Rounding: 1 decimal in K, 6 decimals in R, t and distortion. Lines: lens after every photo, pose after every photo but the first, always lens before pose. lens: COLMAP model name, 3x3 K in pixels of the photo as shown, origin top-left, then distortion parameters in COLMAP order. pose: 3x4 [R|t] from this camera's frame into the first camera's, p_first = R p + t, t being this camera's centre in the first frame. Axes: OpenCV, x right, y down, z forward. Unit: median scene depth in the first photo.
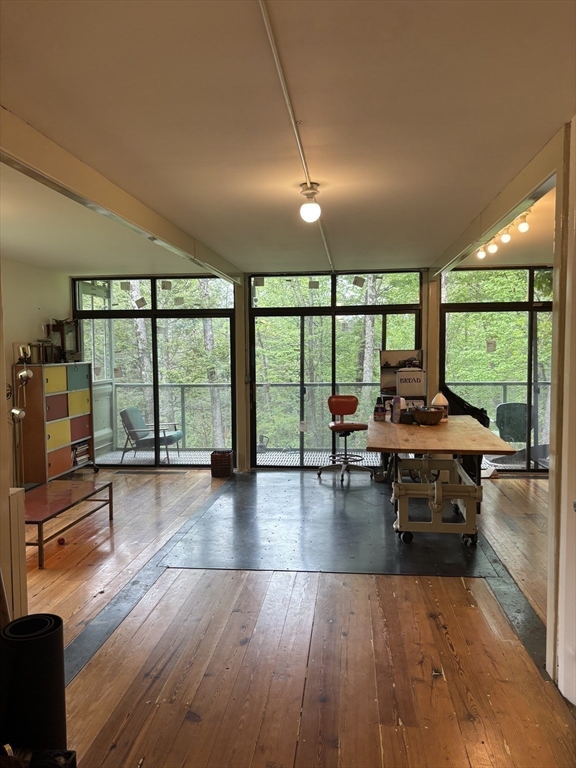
lens RADIAL K [[574.5, 0, 289.3], [0, 574.5, 386.7], [0, 0, 1]] dist [0.033257, -0.033026]
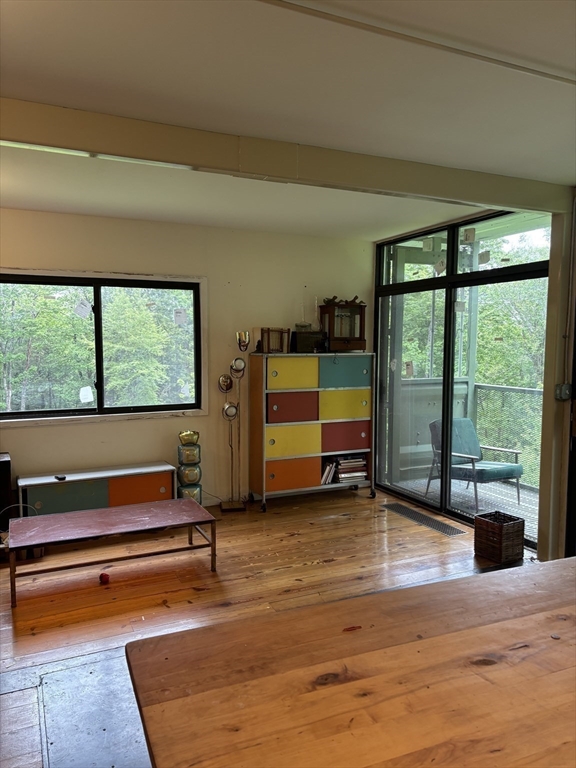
lens RADIAL K [[574.5, 0, 287.2], [0, 574.5, 388.9], [0, 0, 1]] dist [0.033257, -0.033026]
pose [[0.483066, 0.086501, -0.871301, 0.262308], [-0.059252, 0.996056, 0.066037, -0.038474], [0.873577, 0.019726, 0.486286, 0.534490]]
